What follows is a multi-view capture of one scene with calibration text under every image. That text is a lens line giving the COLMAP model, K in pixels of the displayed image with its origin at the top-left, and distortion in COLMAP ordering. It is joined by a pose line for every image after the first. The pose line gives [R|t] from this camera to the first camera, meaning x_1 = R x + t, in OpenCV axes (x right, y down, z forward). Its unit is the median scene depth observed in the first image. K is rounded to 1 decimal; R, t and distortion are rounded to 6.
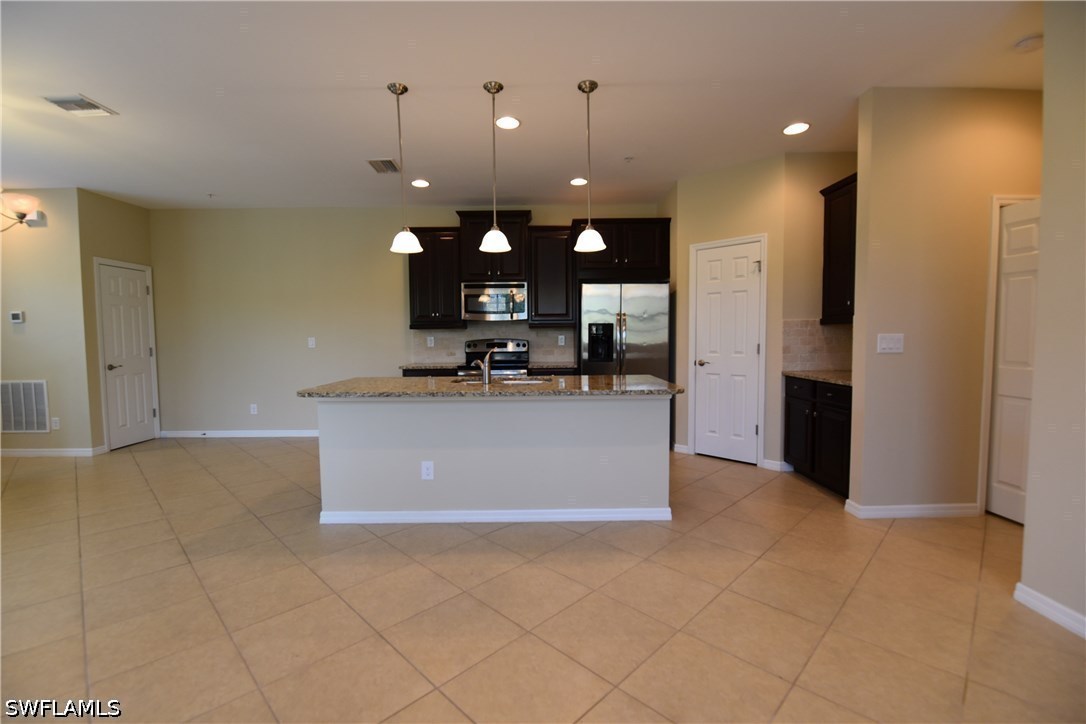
lens RADIAL K [[482.5, 0, 543.0], [0, 482.5, 362.0], [0, 0, 1]] dist [0.002078, 0.000287]
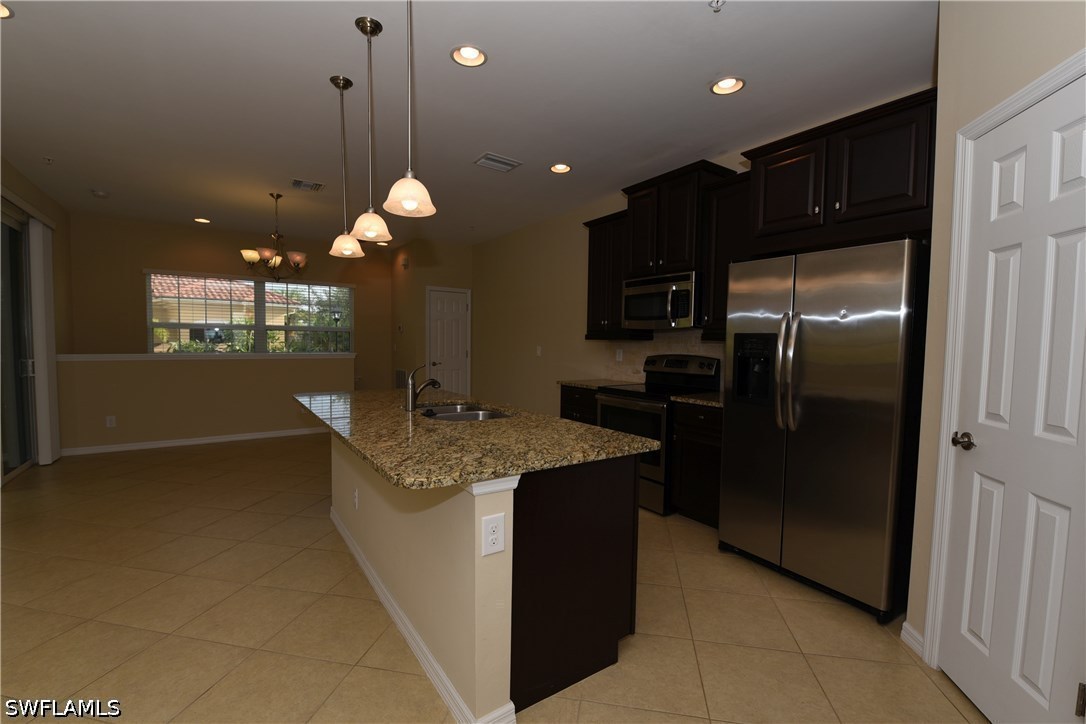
lens RADIAL K [[476.2, 0, 548.2], [0, 476.2, 367.5], [0, 0, 1]] dist [-0.000704, -0.010620]
pose [[0.558005, 0.062017, -0.827517, 0.407694], [-0.066853, 0.997322, 0.029663, -0.039456], [0.827140, 0.038770, 0.560657, 0.475091]]
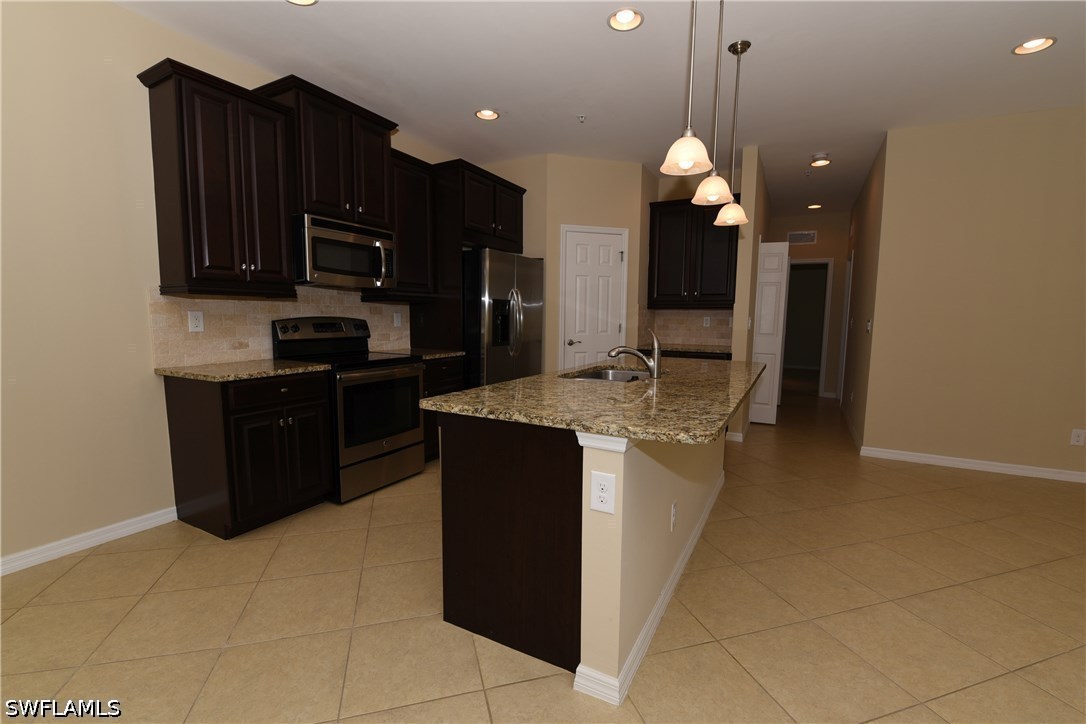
lens RADIAL K [[476.2, 0, 548.2], [0, 476.2, 367.5], [0, 0, 1]] dist [-0.000704, -0.010620]
pose [[0.470158, -0.084435, 0.878534, -0.526674], [0.033541, 0.996404, 0.077813, -0.022692], [-0.881945, -0.007118, 0.471299, 0.499794]]
